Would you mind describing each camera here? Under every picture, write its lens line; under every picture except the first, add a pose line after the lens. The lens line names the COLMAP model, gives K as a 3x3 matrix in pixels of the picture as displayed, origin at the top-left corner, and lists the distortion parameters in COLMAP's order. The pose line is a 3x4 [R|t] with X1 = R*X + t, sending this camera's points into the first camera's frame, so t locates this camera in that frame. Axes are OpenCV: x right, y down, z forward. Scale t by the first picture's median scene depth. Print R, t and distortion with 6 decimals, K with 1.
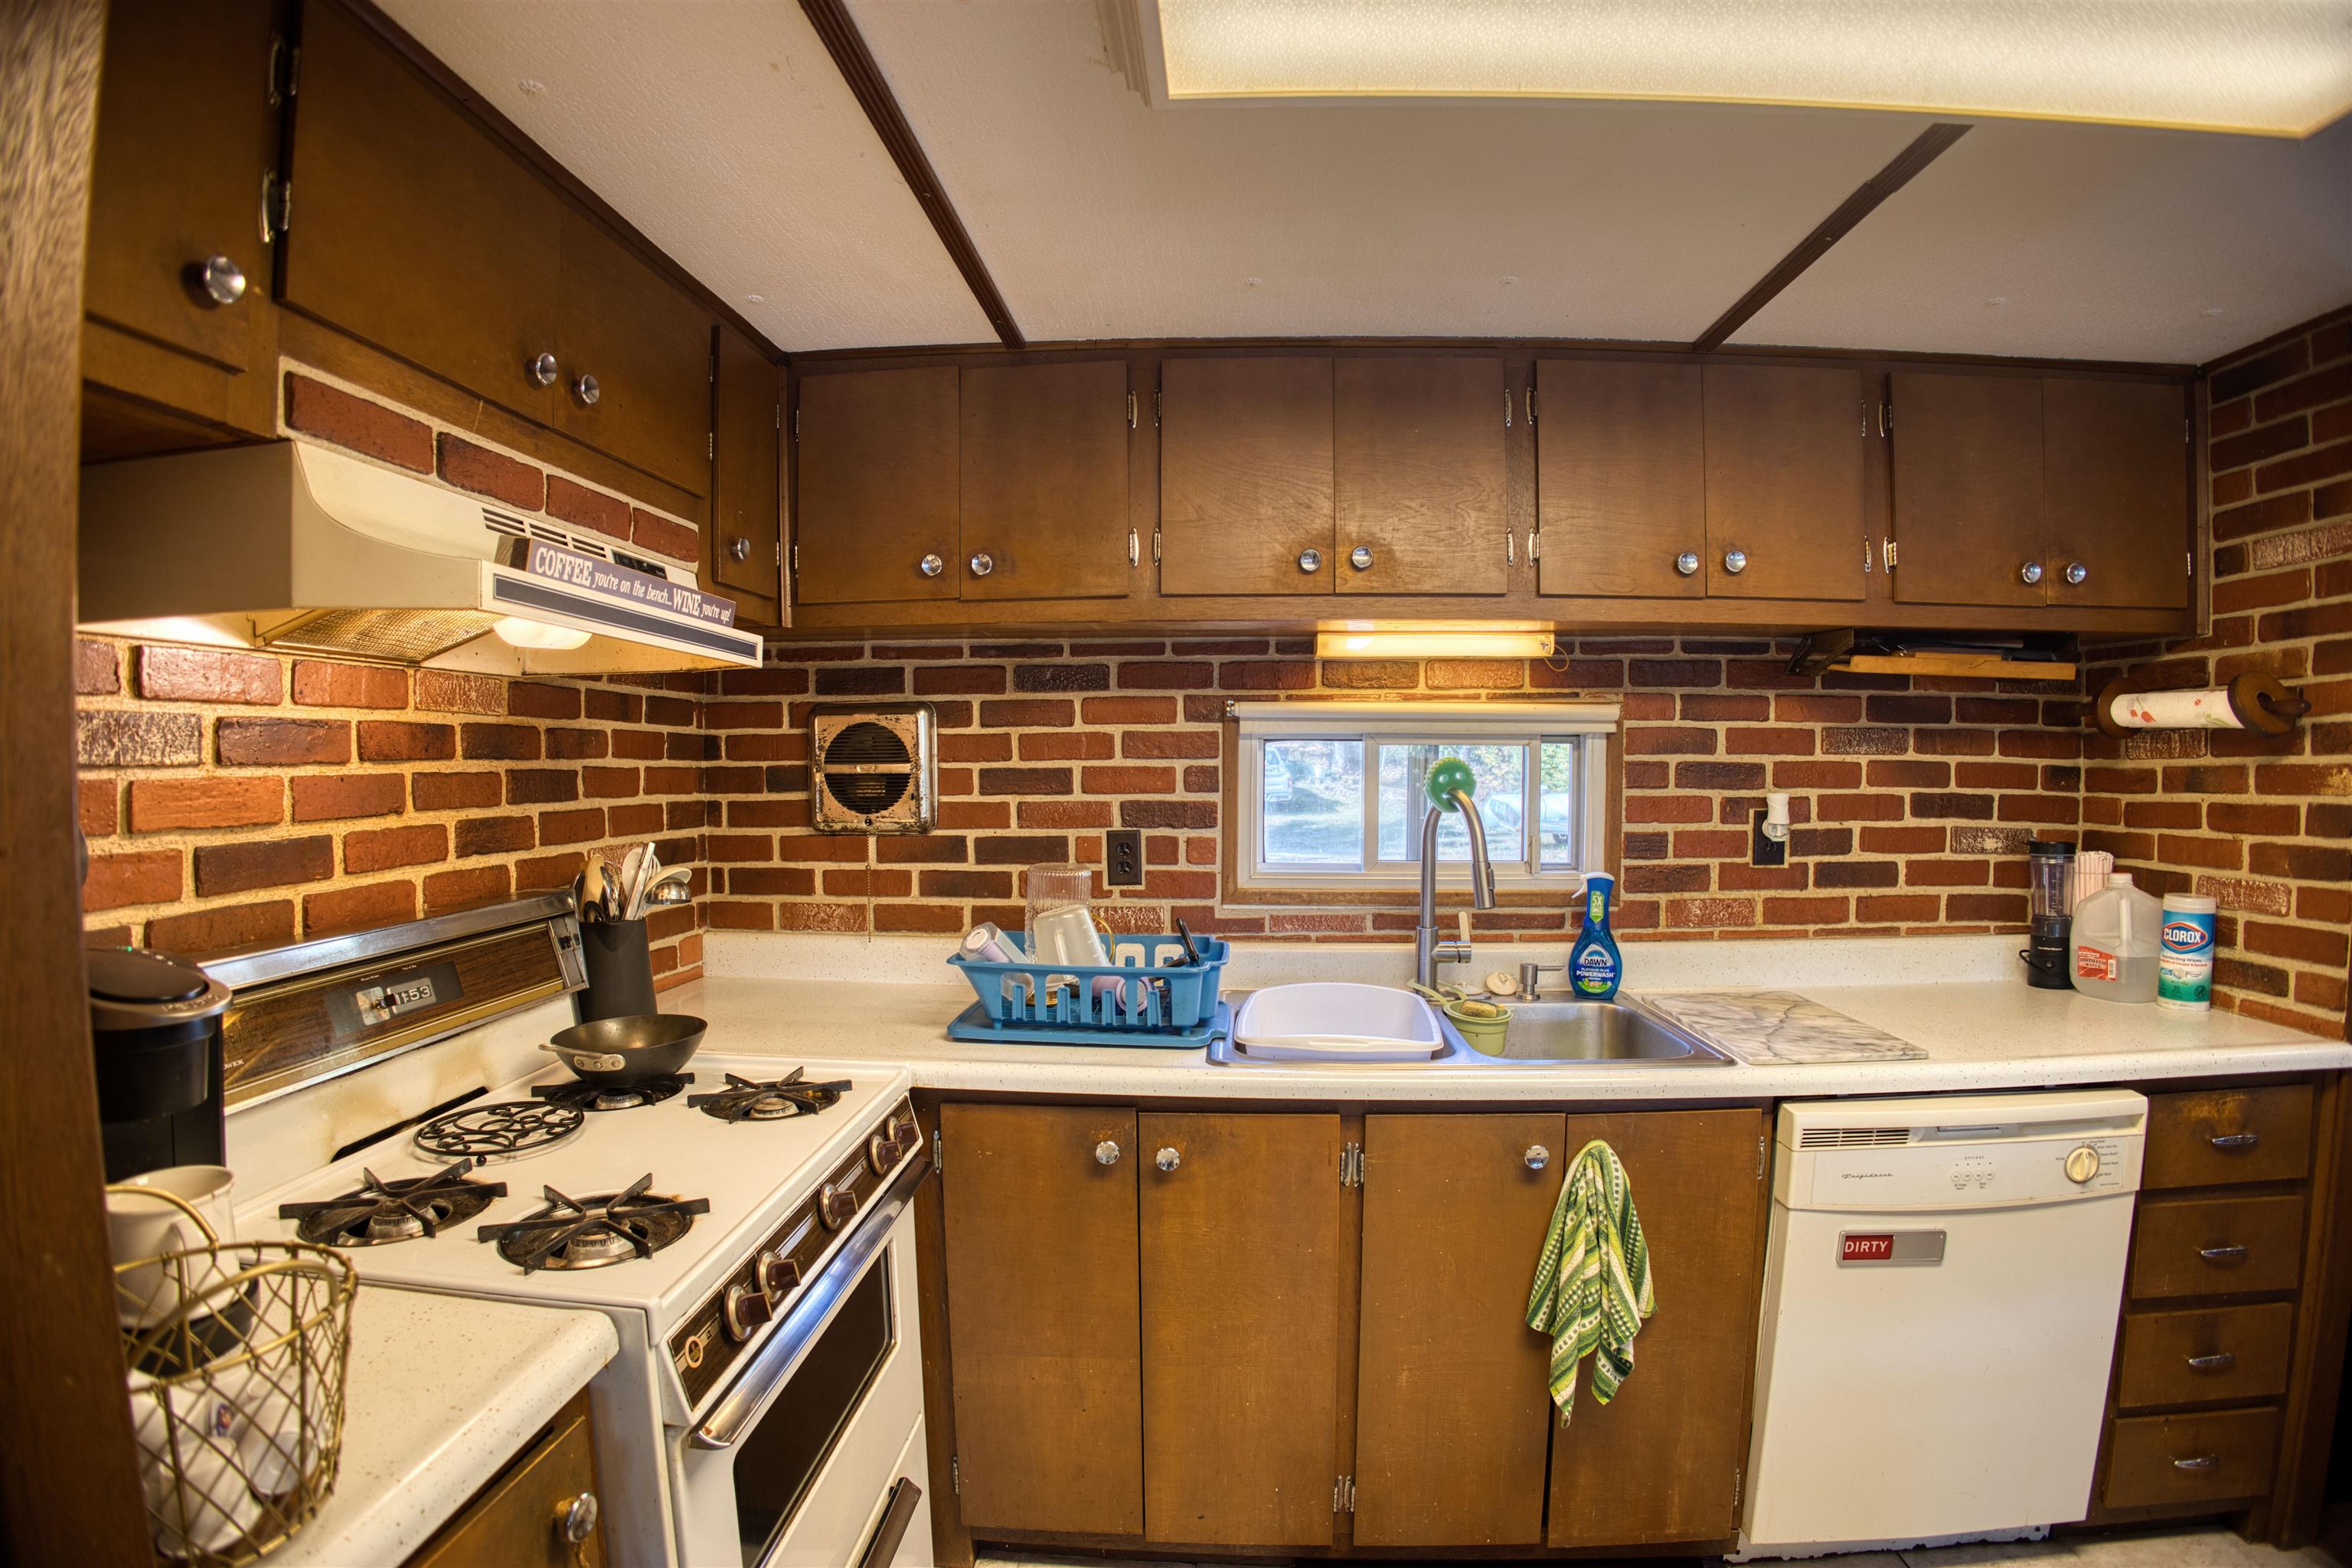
lens RADIAL K [[1069.9, 0, 1170.9], [0, 1069.9, 789.1], [0, 0, 1]] dist [-0.144111, 0.029636]
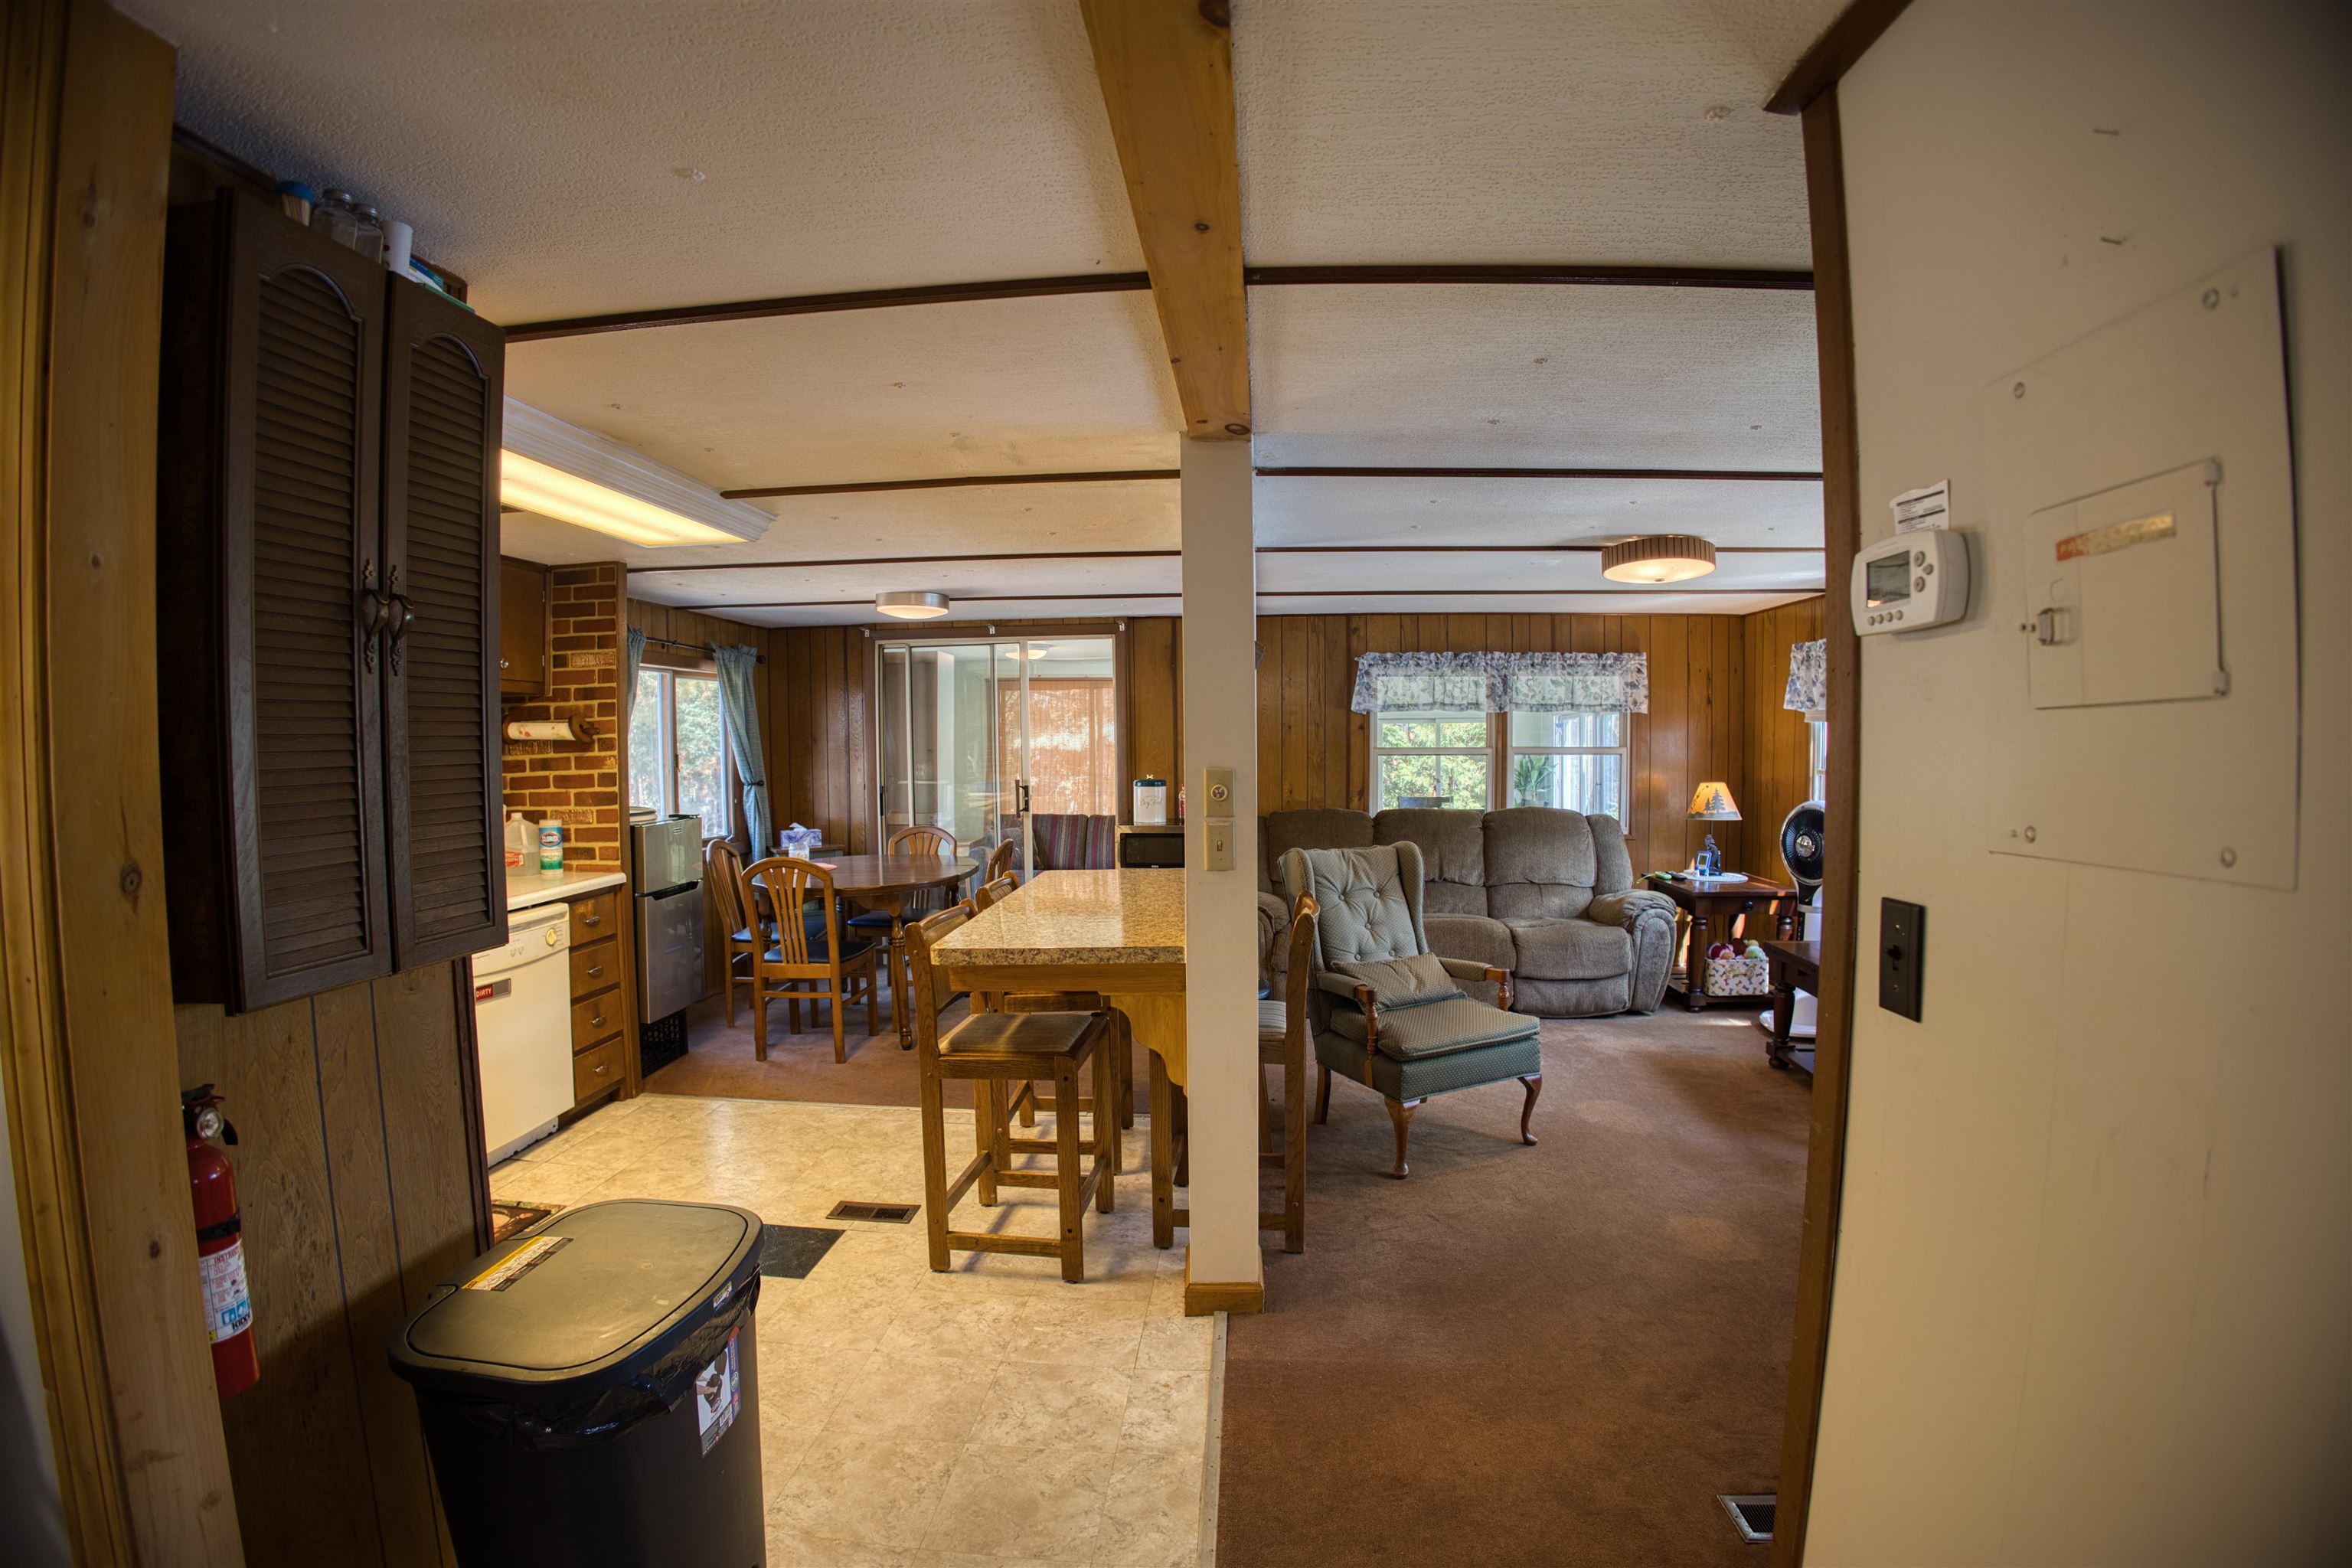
lens RADIAL K [[1084.6, 0, 1168.1], [0, 1084.6, 781.0], [0, 0, 1]] dist [-0.103748, 0.014199]
pose [[0.020949, -0.031977, 0.999269, -1.194401], [0.040968, 0.998676, 0.031099, 0.010732], [-0.998941, 0.040286, 0.022231, -0.433143]]
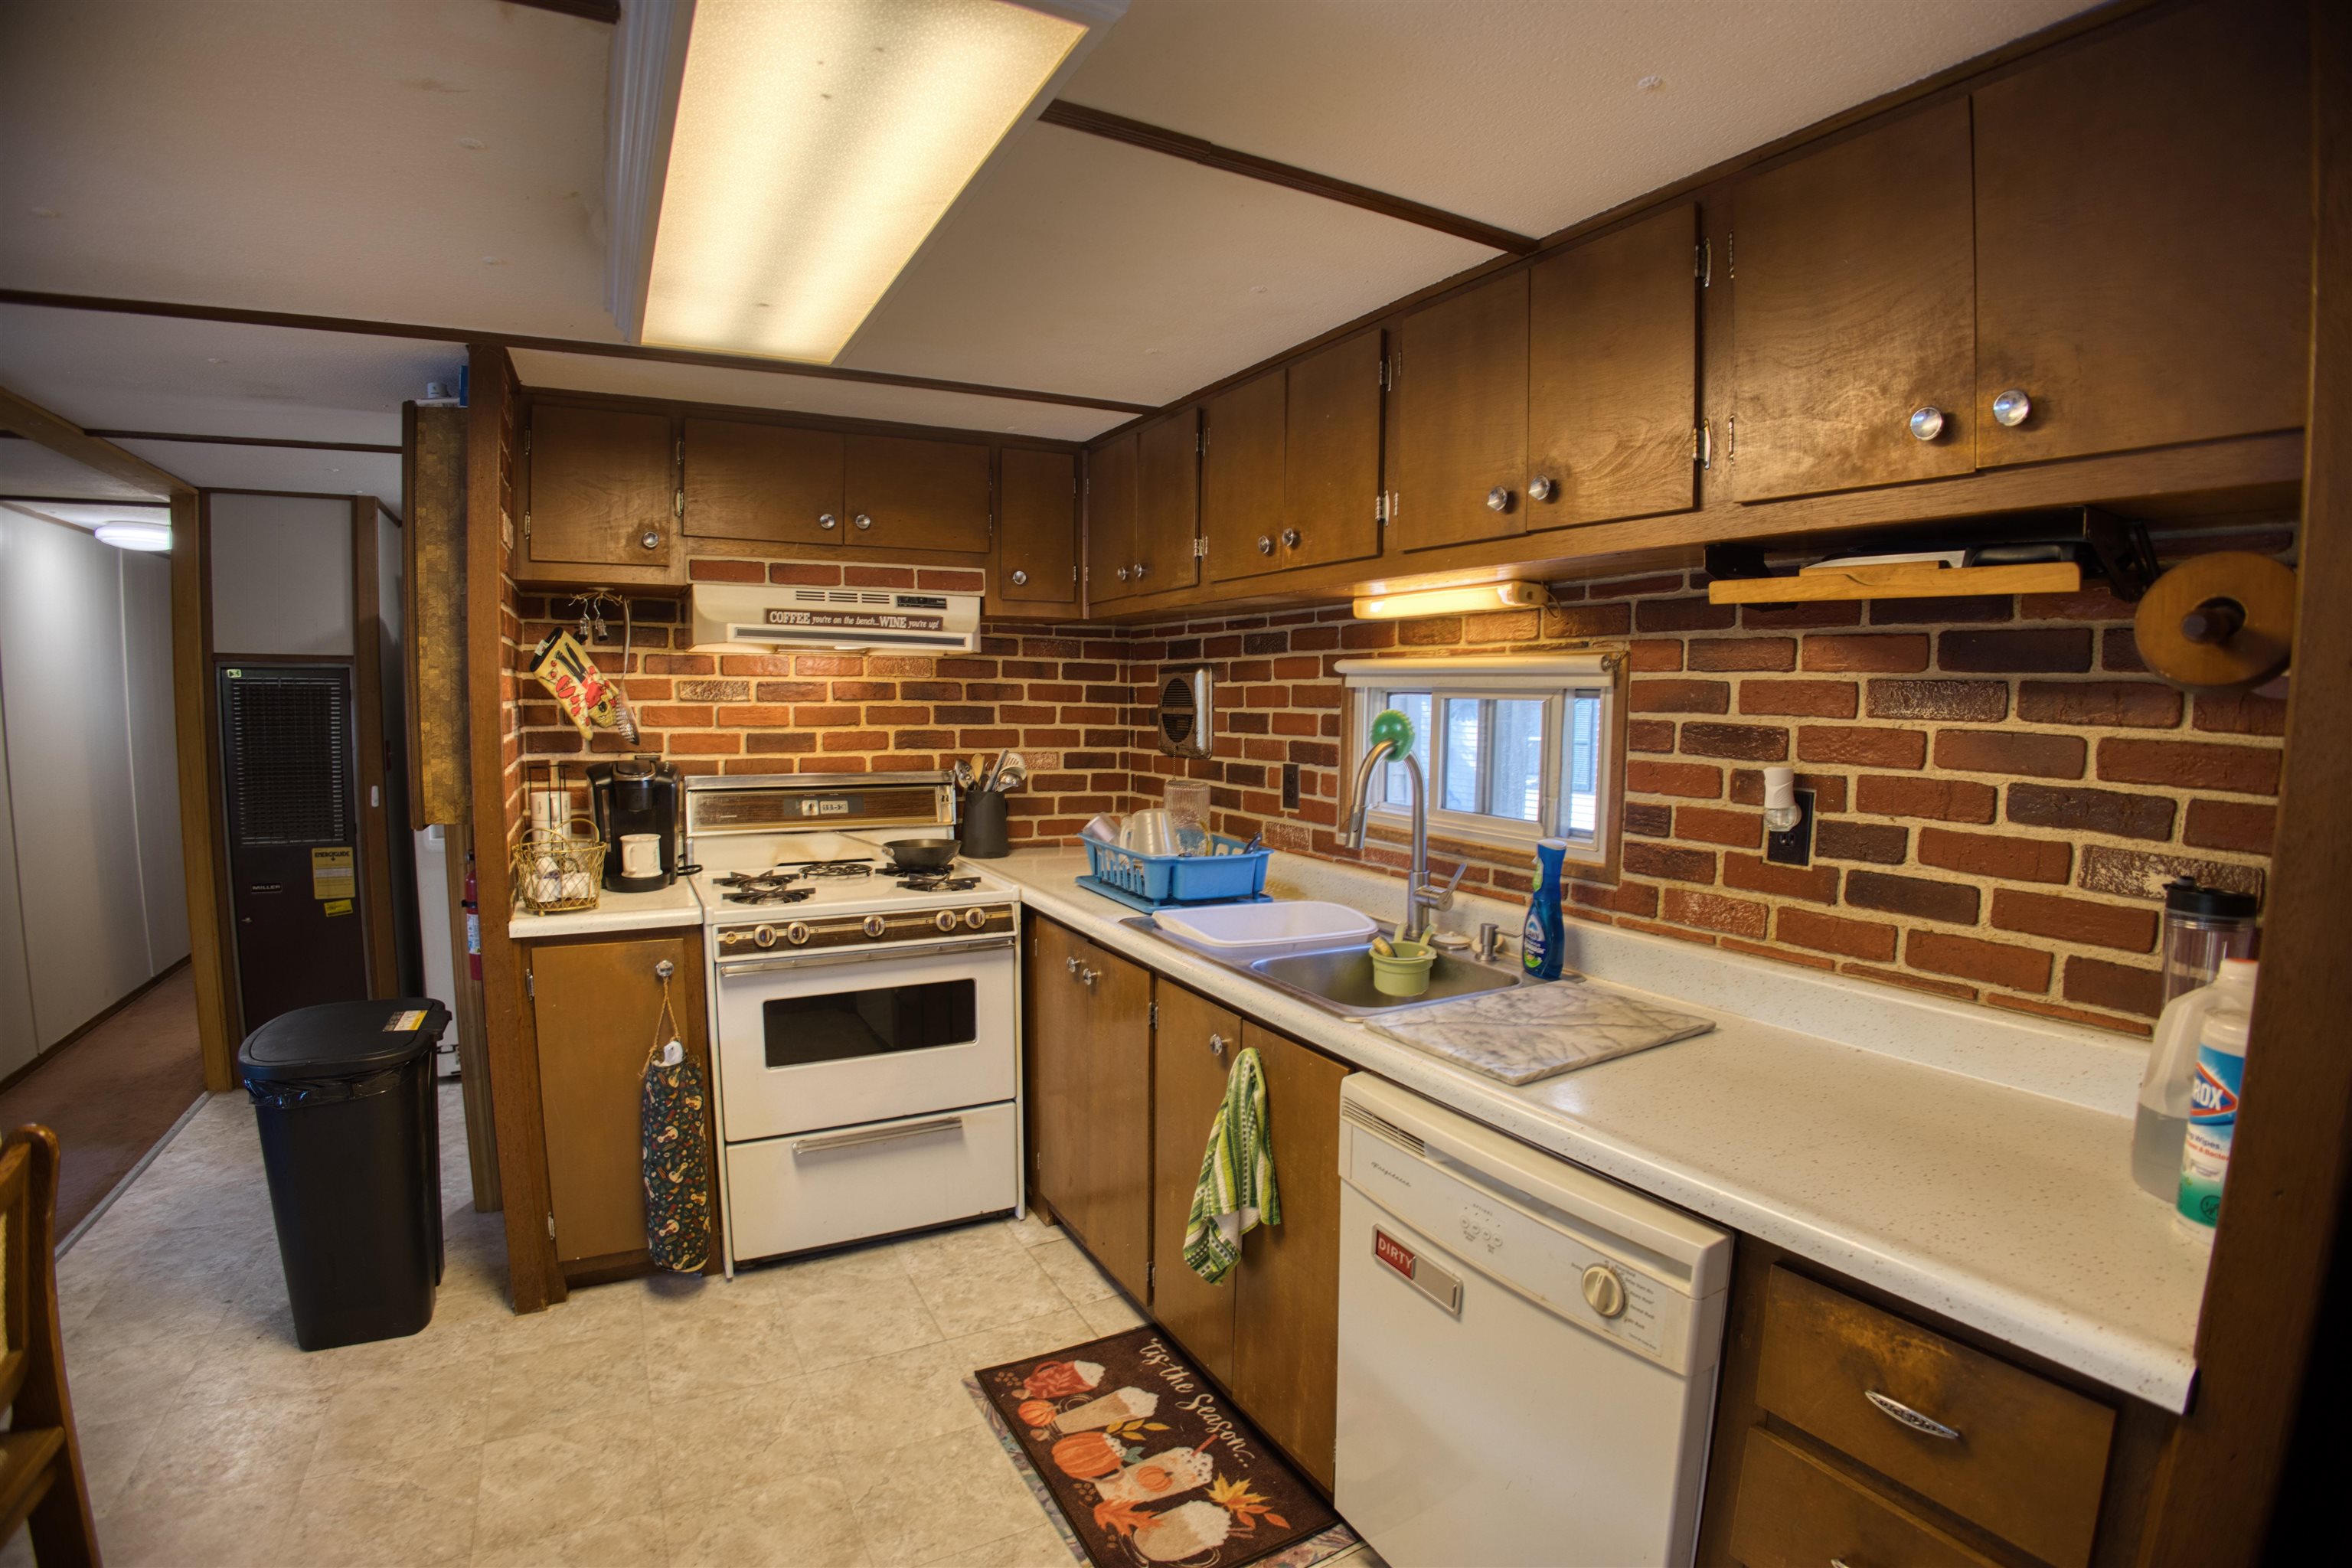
lens RADIAL K [[1073.3, 0, 1177.1], [0, 1073.3, 788.0], [0, 0, 1]] dist [-0.148390, 0.037300]
pose [[0.543361, 0.078296, -0.835840, 1.153896], [-0.039710, 0.996924, 0.067571, -0.016582], [0.838560, -0.003525, 0.544798, 0.256816]]
